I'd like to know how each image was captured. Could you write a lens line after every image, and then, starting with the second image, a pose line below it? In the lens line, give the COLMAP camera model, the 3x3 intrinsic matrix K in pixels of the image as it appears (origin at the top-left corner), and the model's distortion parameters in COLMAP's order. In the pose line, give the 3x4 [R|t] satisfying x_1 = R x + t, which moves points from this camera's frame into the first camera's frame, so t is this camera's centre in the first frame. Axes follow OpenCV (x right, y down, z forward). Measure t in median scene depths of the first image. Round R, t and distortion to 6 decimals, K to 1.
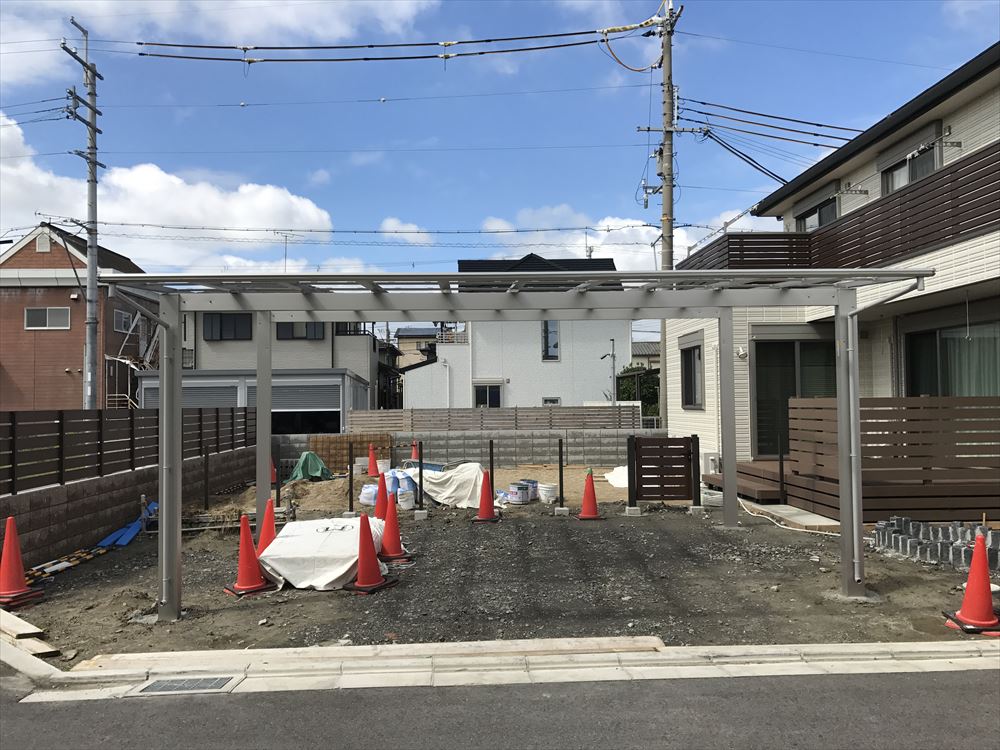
lens RADIAL K [[823.8, 0, 500.0], [0, 823.8, 375.0], [0, 0, 1]] dist [0.000036, -0.001539]
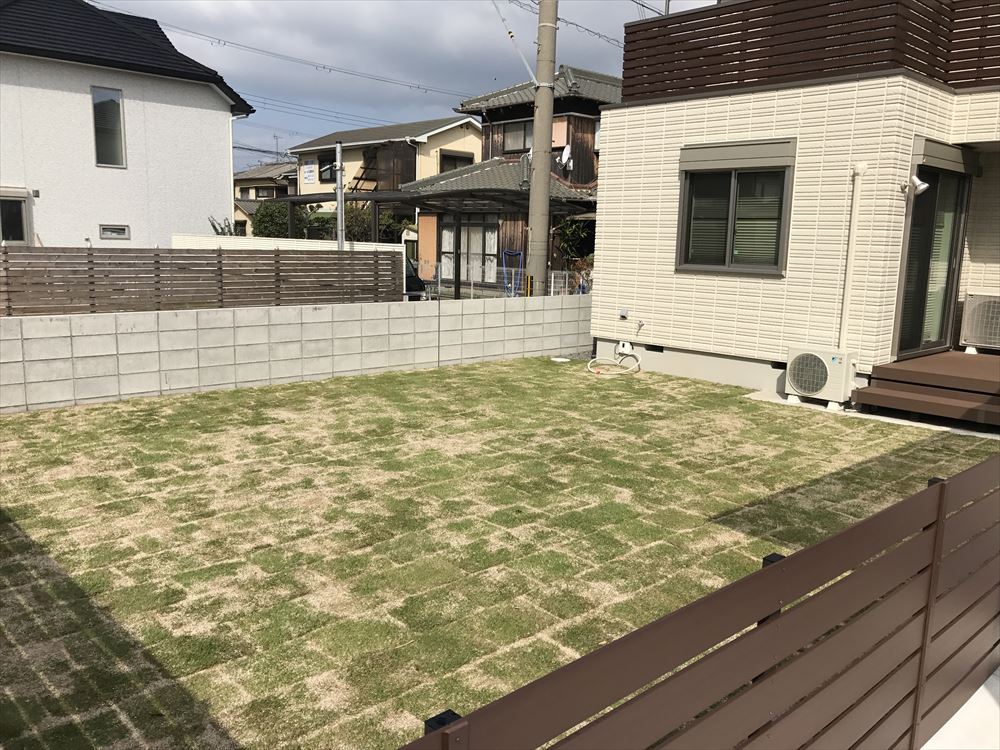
lens RADIAL K [[823.8, 0, 500.0], [0, 823.8, 375.0], [0, 0, 1]] dist [0.000036, -0.001539]
pose [[0.756392, -0.076096, 0.649677, -0.249628], [-0.060208, 0.980894, 0.184989, 0.010165], [-0.651341, -0.179040, 0.737360, 0.591999]]
